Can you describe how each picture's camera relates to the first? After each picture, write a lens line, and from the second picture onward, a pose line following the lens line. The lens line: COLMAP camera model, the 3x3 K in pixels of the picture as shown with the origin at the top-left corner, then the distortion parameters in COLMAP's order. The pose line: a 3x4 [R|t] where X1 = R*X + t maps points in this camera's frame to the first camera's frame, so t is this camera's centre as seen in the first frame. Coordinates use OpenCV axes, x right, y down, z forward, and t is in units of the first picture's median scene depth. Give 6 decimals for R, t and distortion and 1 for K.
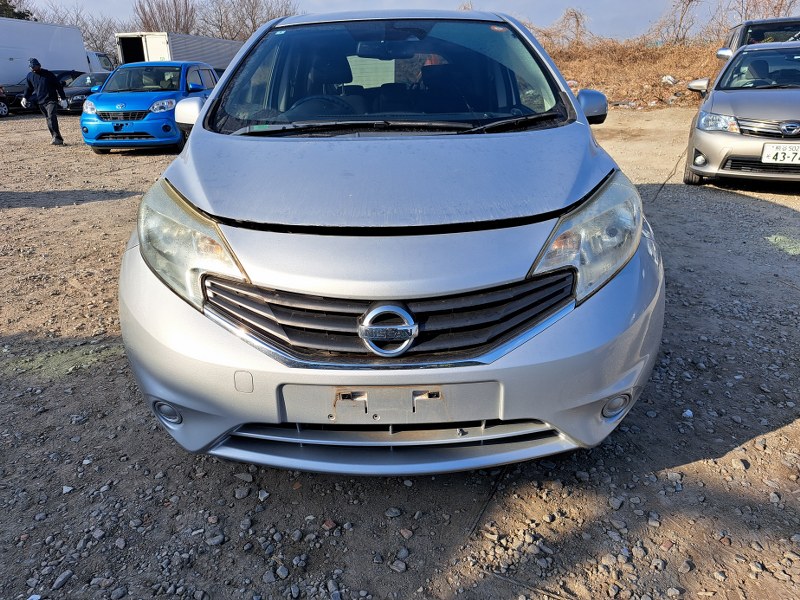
lens RADIAL K [[576.4, 0, 401.4], [0, 576.4, 299.7], [0, 0, 1]] dist [0.026881, -0.012797]
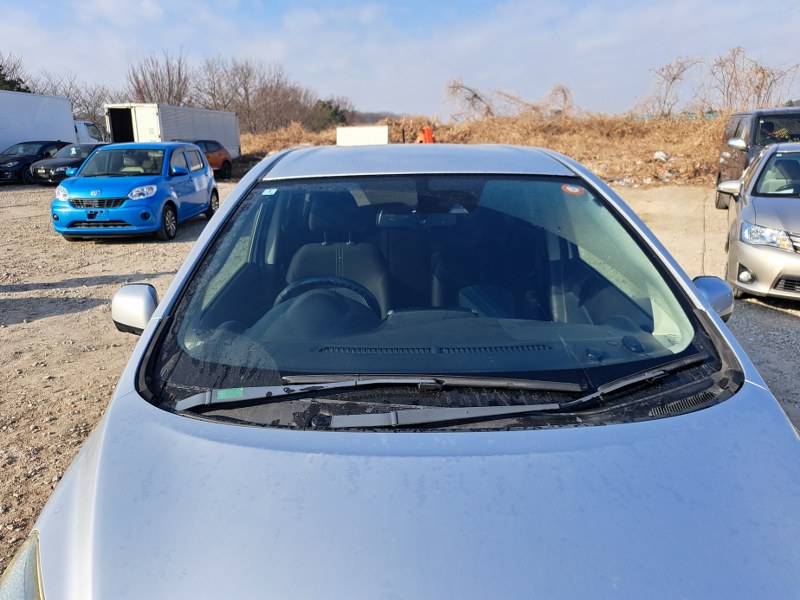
lens RADIAL K [[576.4, 0, 402.1], [0, 576.4, 301.5], [0, 0, 1]] dist [0.026881, -0.012797]
pose [[0.999724, 0.002745, 0.023330, -0.017047], [-0.000522, 0.995500, -0.094763, -0.072312], [-0.023485, 0.094725, 0.995226, 0.083887]]
